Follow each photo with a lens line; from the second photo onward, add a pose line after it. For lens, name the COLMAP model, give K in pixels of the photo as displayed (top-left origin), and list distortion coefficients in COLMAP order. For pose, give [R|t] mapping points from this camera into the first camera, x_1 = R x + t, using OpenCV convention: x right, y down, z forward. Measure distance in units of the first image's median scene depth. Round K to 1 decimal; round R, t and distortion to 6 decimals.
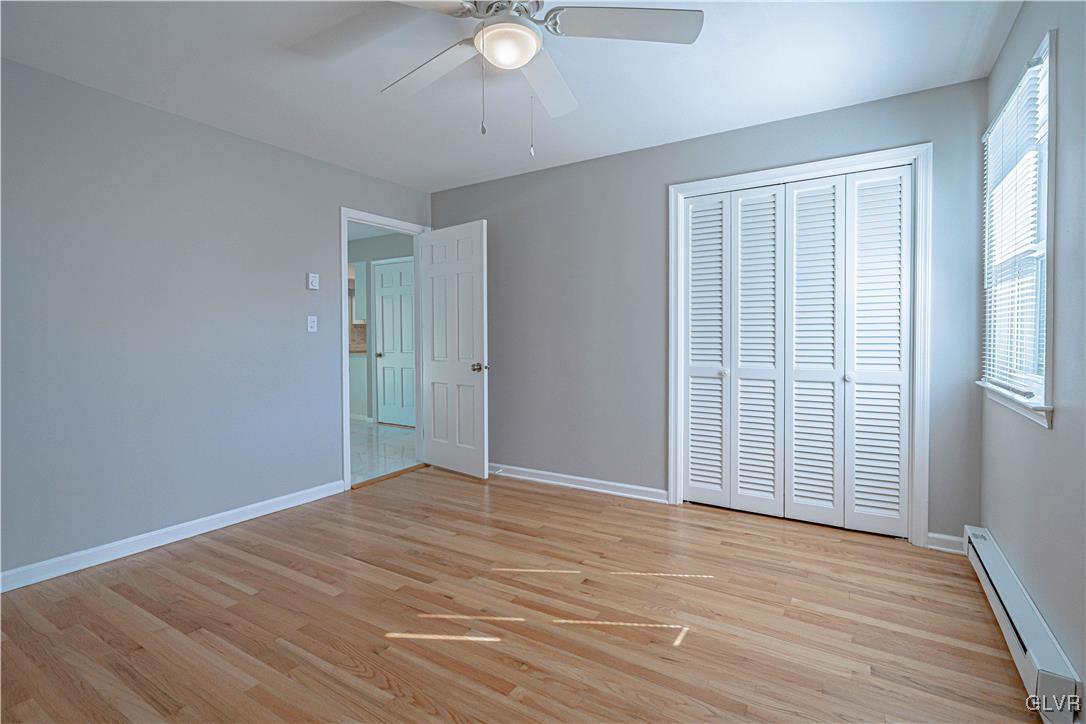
lens RADIAL K [[526.7, 0, 540.6], [0, 526.7, 346.6], [0, 0, 1]] dist [-0.001979, -0.000119]
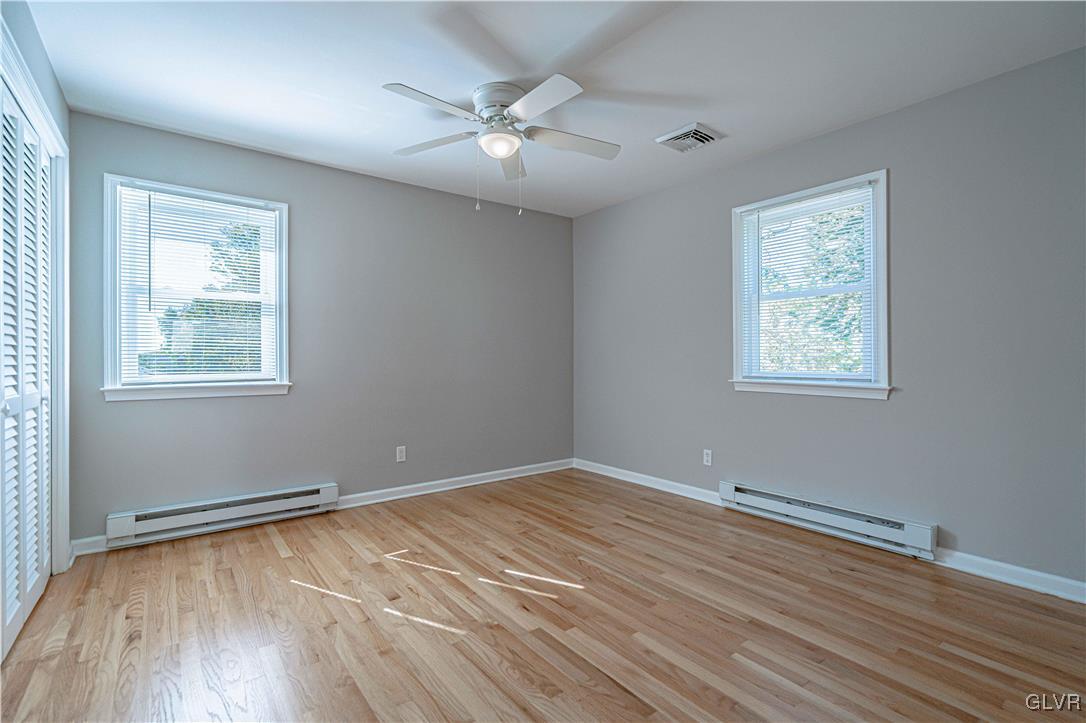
lens RADIAL K [[493.9, 0, 539.7], [0, 493.9, 349.8], [0, 0, 1]] dist [-0.000552, -0.000095]
pose [[-0.939435, 0.010054, 0.342579, -0.575311], [0.012563, 0.999908, 0.005103, -0.038682], [-0.342497, 0.009098, -0.939475, 2.030296]]
